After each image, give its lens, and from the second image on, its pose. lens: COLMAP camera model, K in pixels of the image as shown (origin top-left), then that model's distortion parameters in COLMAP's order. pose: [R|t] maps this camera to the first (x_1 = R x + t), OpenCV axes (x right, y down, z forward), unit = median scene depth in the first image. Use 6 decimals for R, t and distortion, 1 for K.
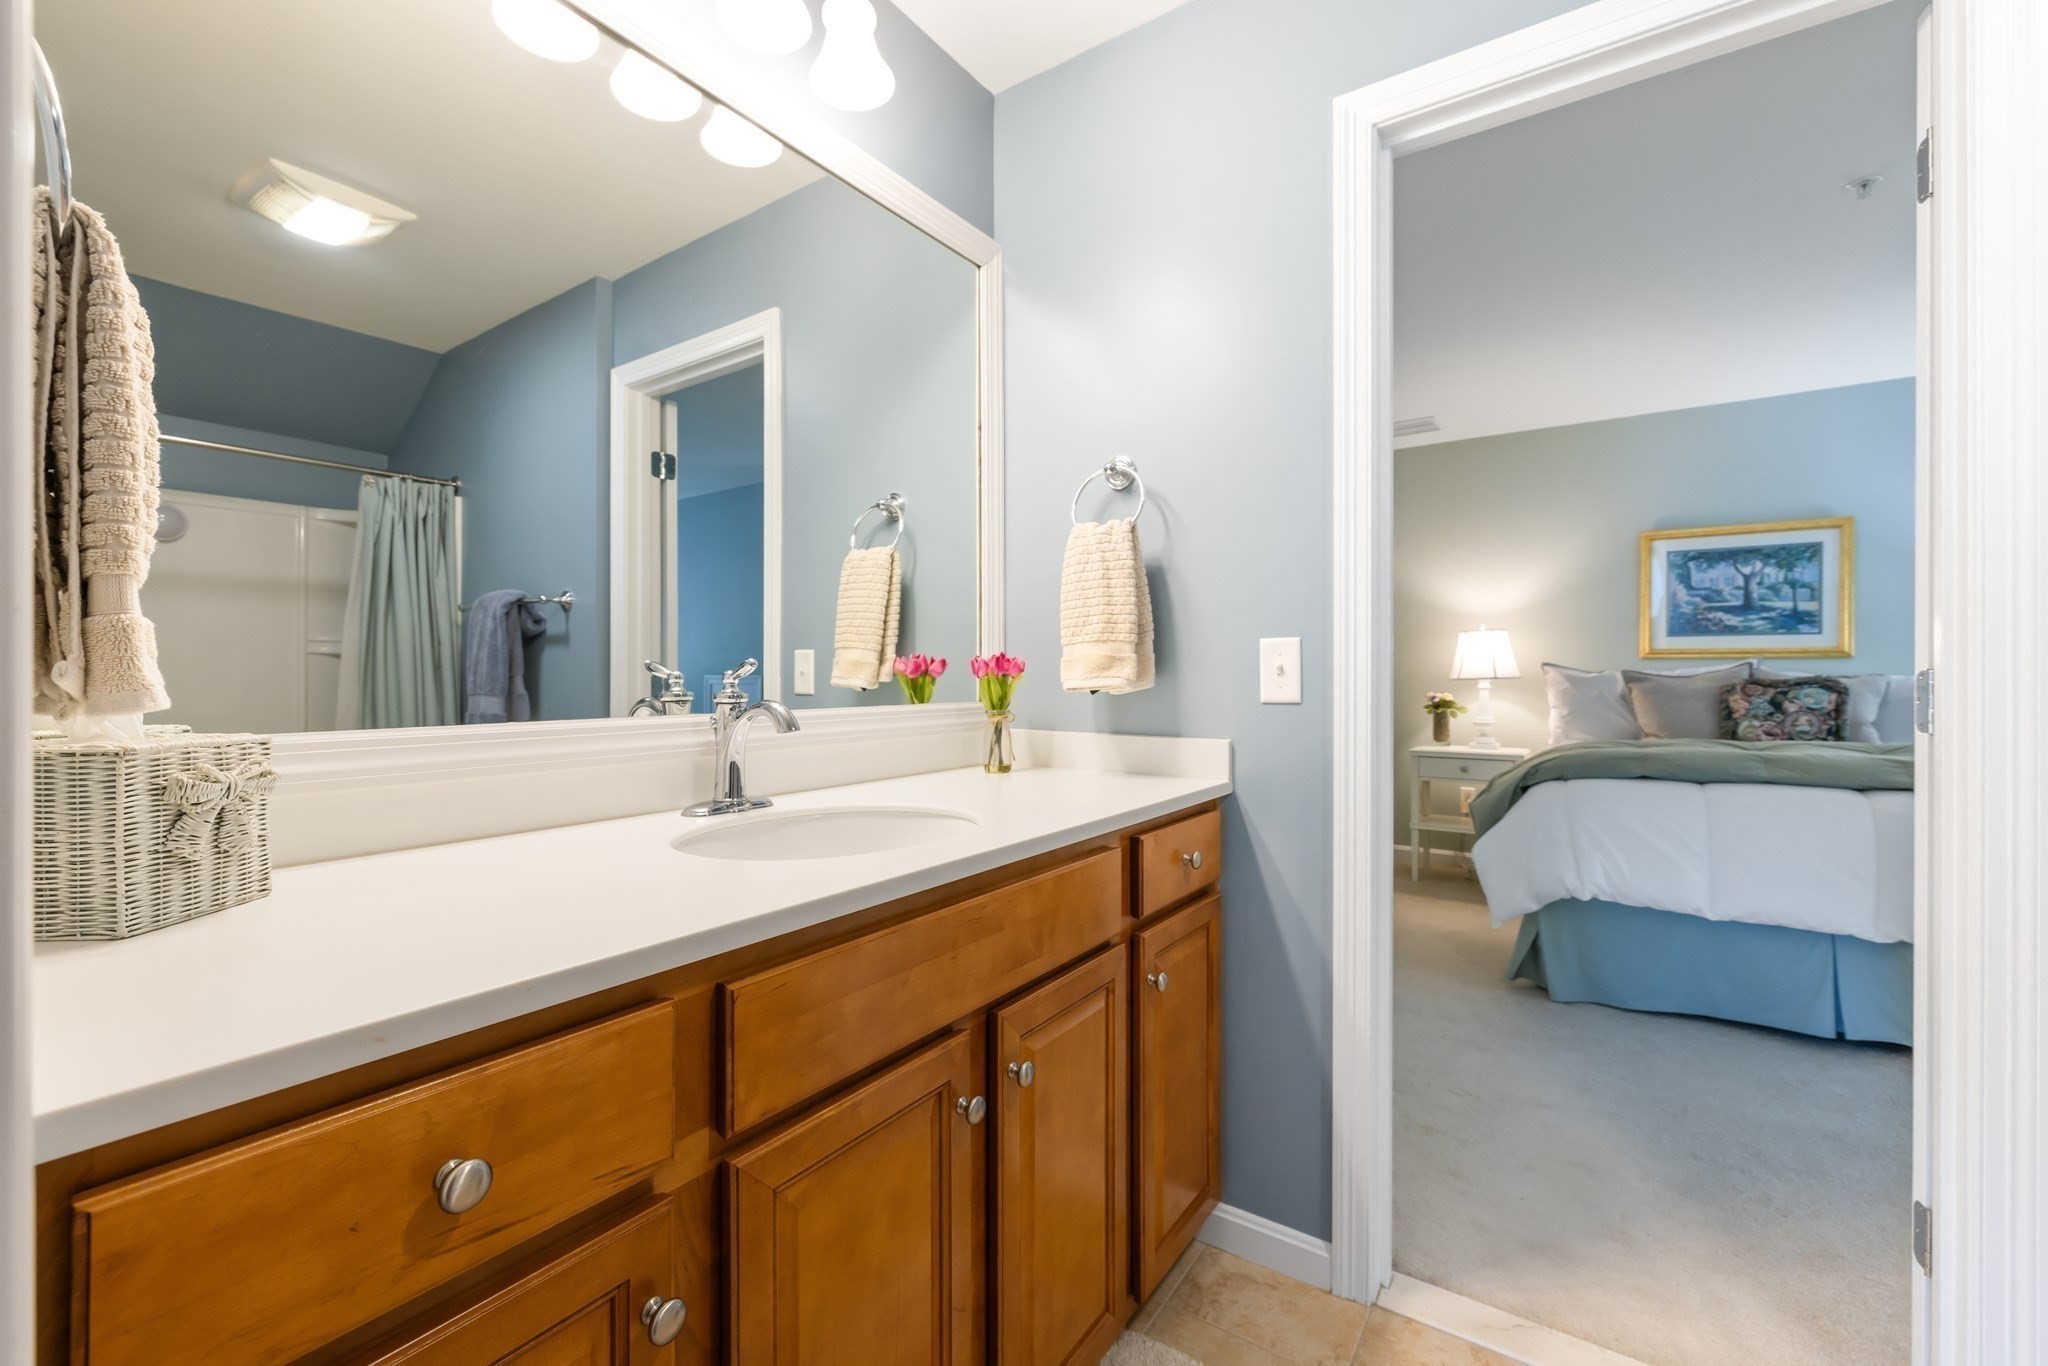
lens RADIAL K [[869.1, 0, 1023.7], [0, 869.1, 678.6], [0, 0, 1]] dist [0.002061, 0.000352]
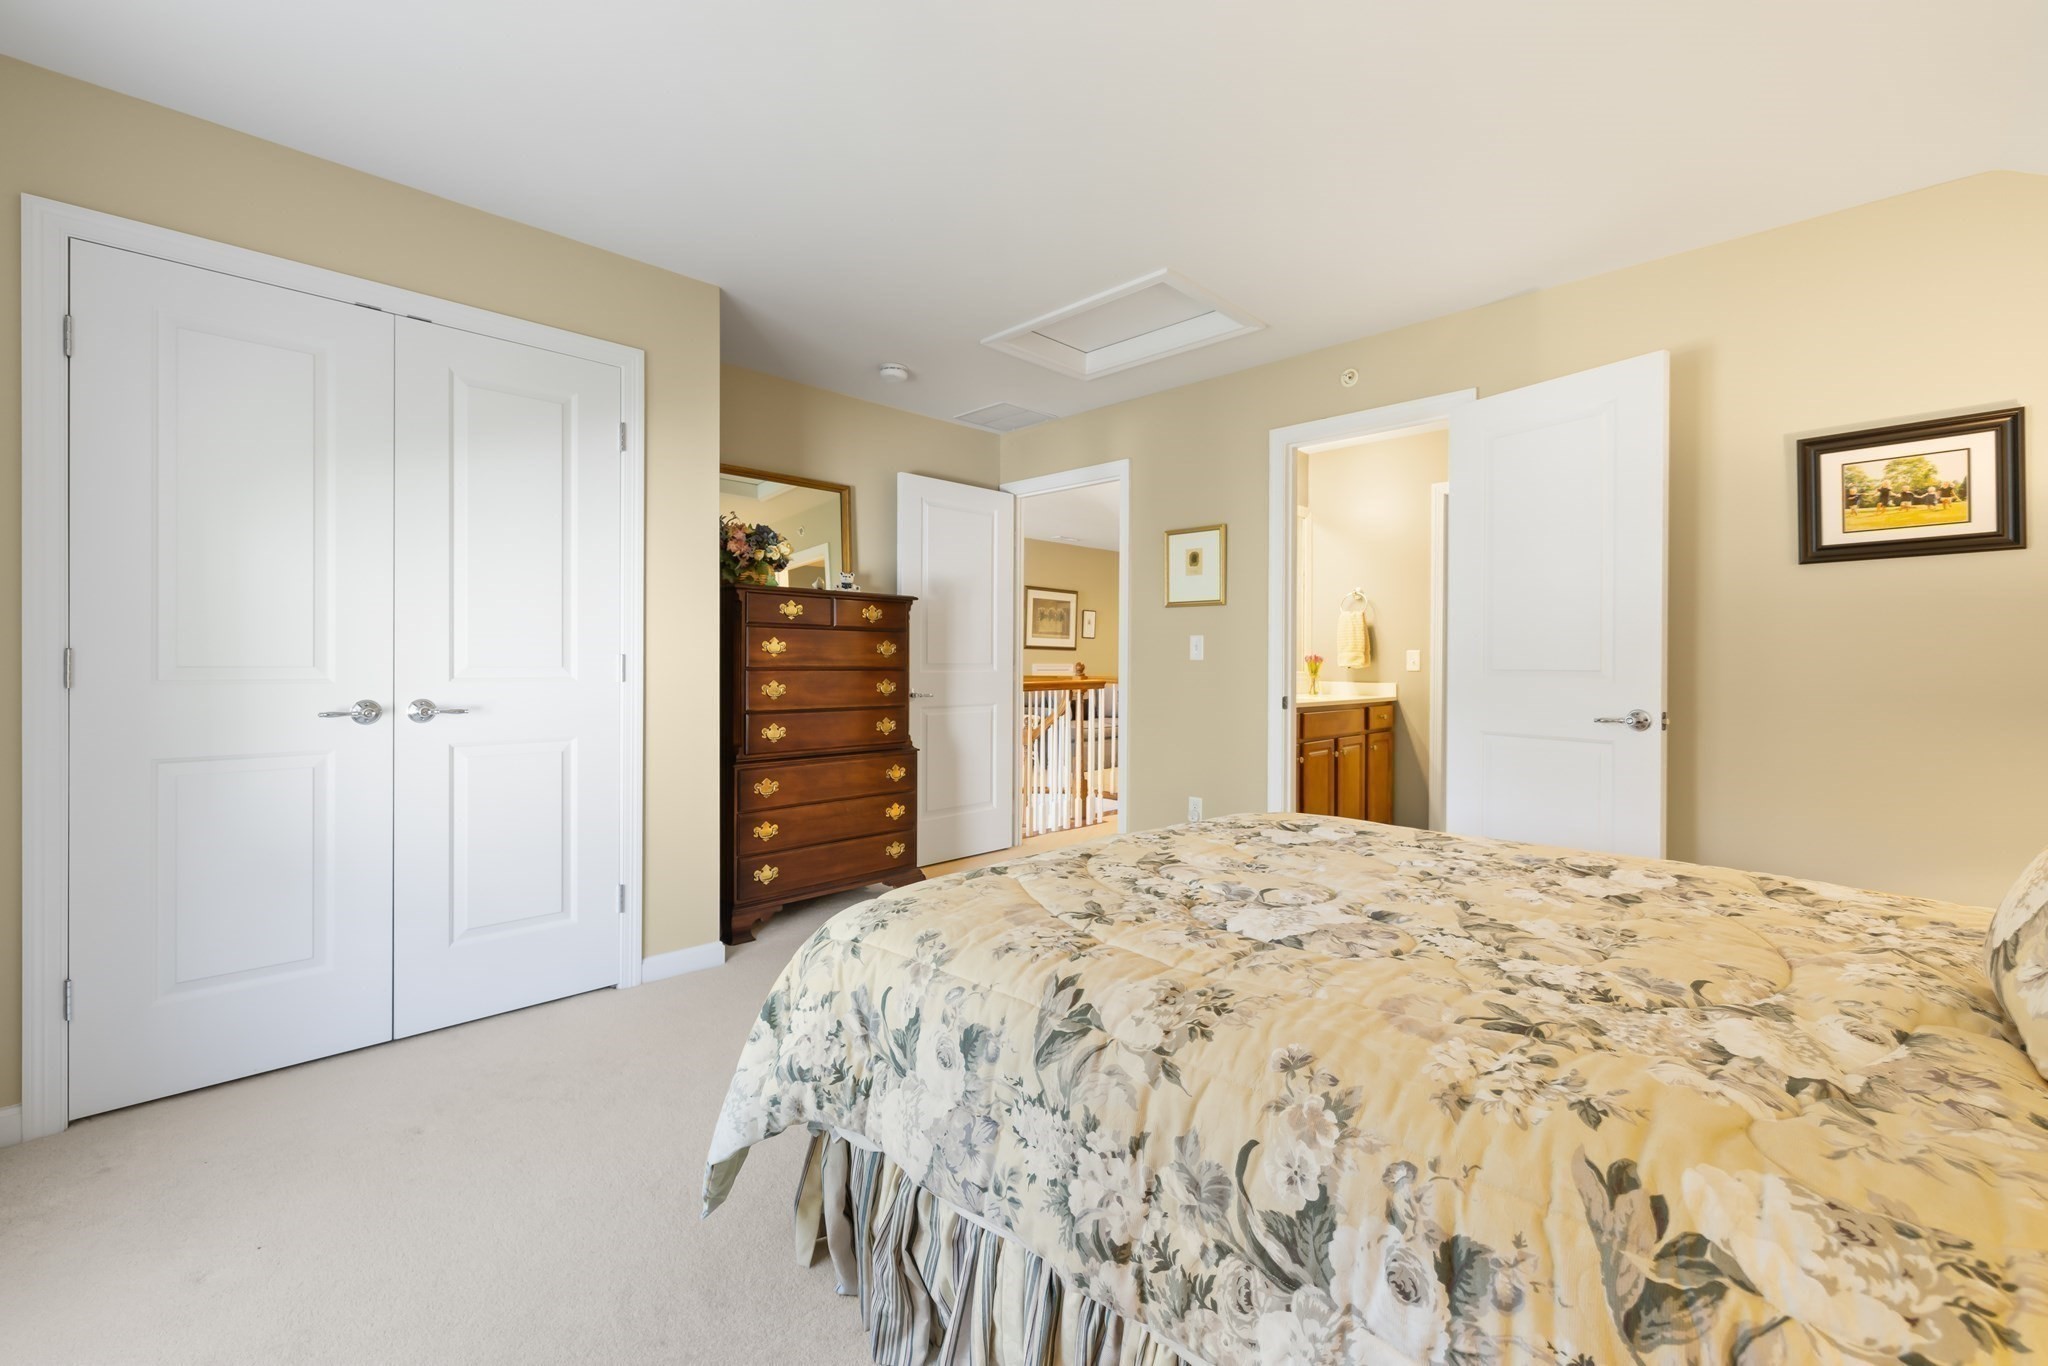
lens RADIAL K [[869.1, 0, 1022.5], [0, 869.1, 669.1], [0, 0, 1]] dist [0.002061, 0.000352]
pose [[0.983096, 0.003270, -0.183060, -0.686255], [-0.002927, 0.999993, 0.002144, 0.023336], [0.183066, -0.001572, 0.983099, -3.106209]]
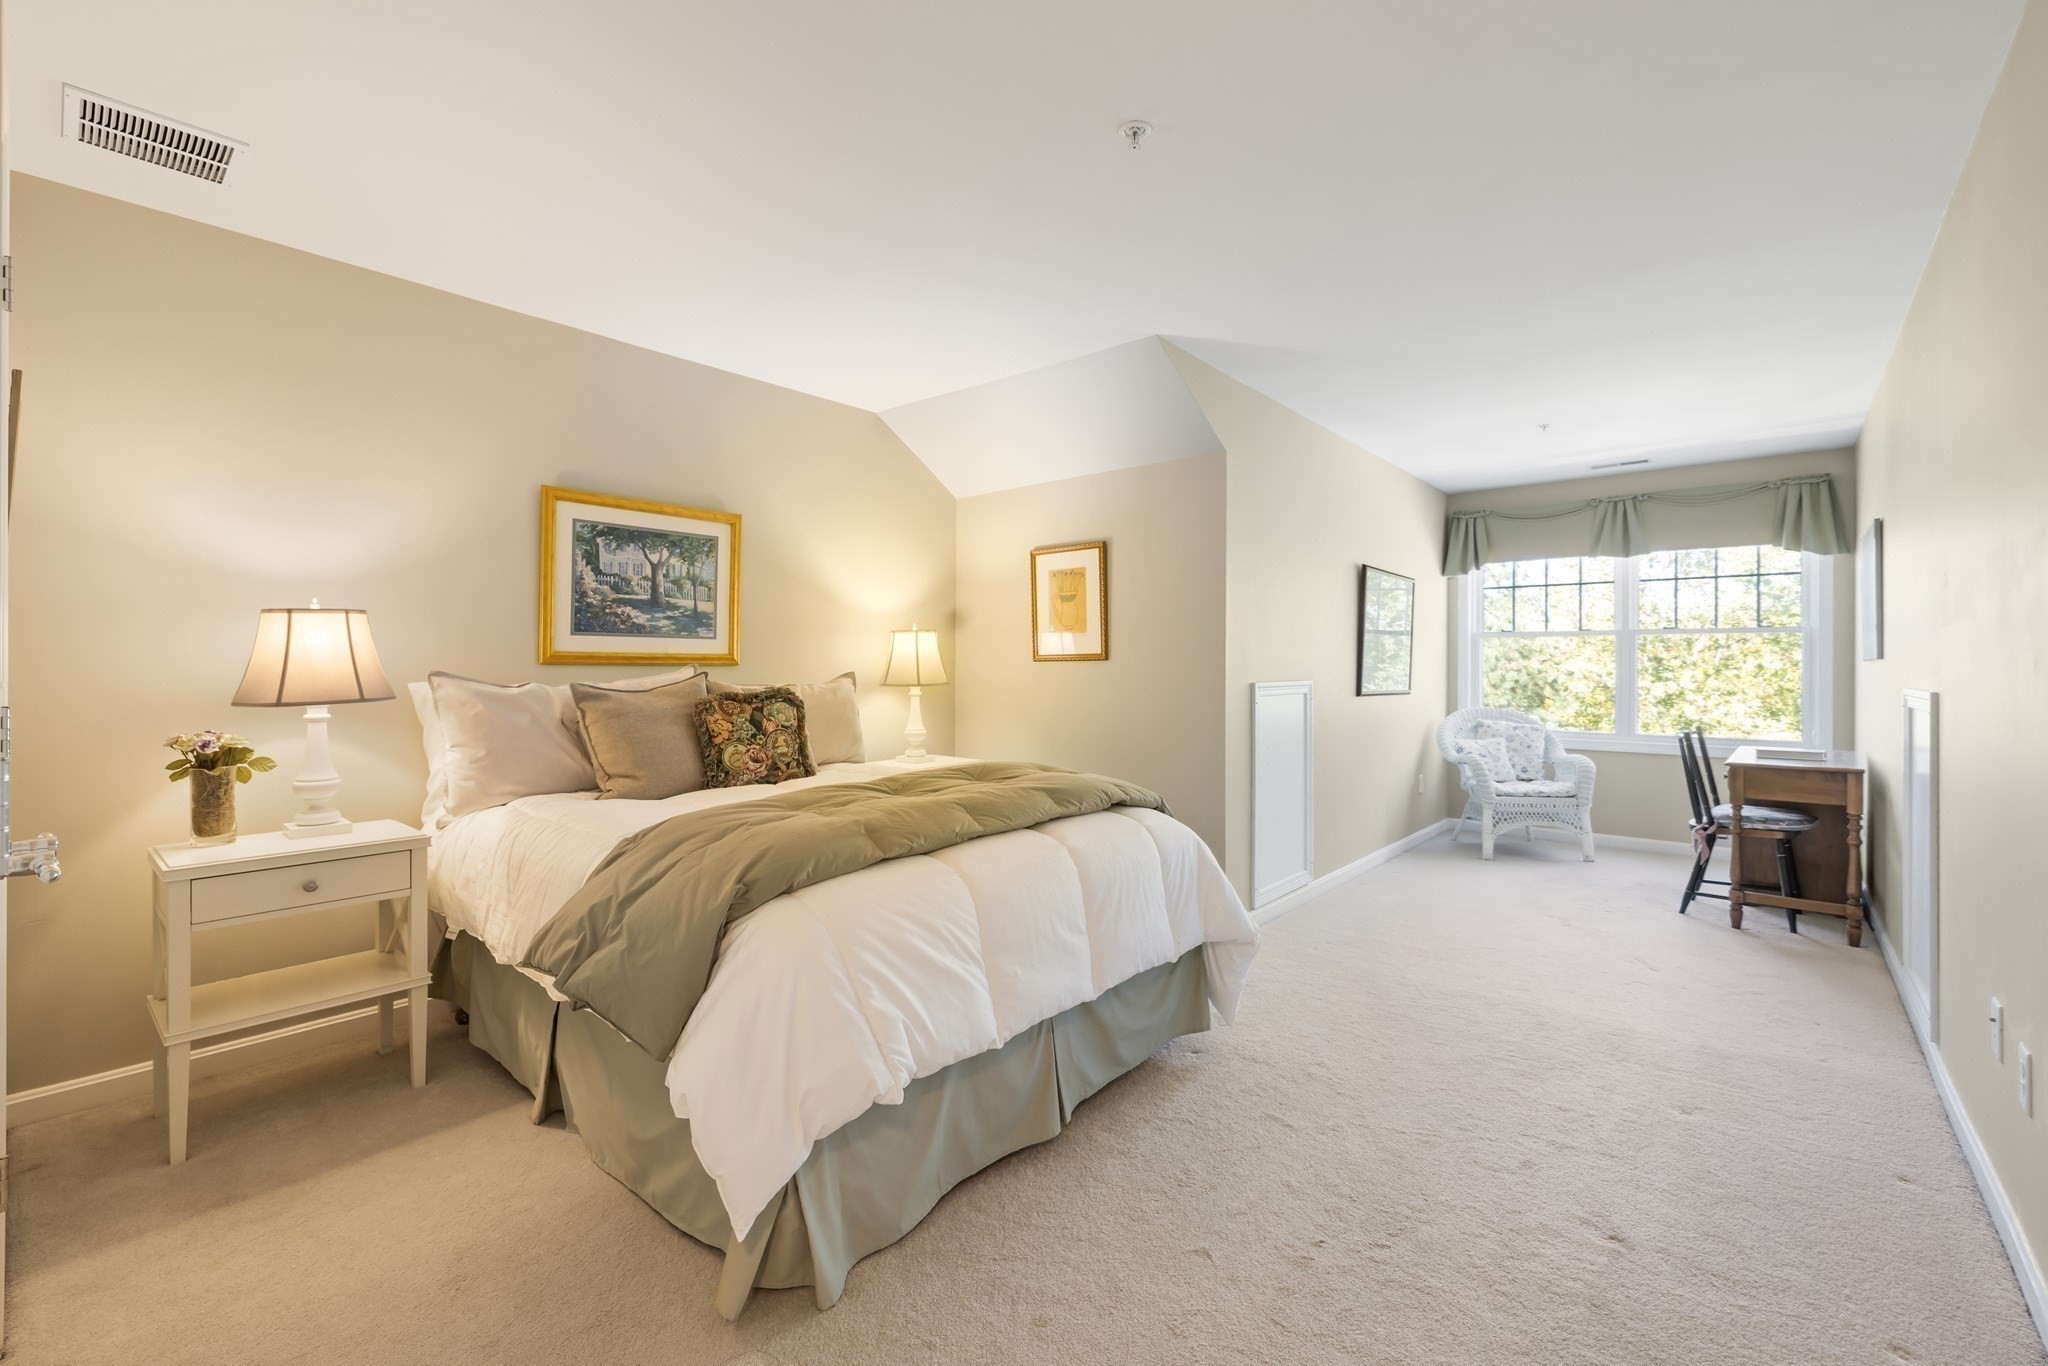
lens RADIAL K [[869.1, 0, 1027.8], [0, 869.1, 670.7], [0, 0, 1]] dist [0.002061, 0.000352]
pose [[0.112352, -0.003439, 0.993662, 0.059907], [0.007053, 0.999972, 0.002664, -0.018367], [-0.993643, 0.006709, 0.112373, 0.562599]]
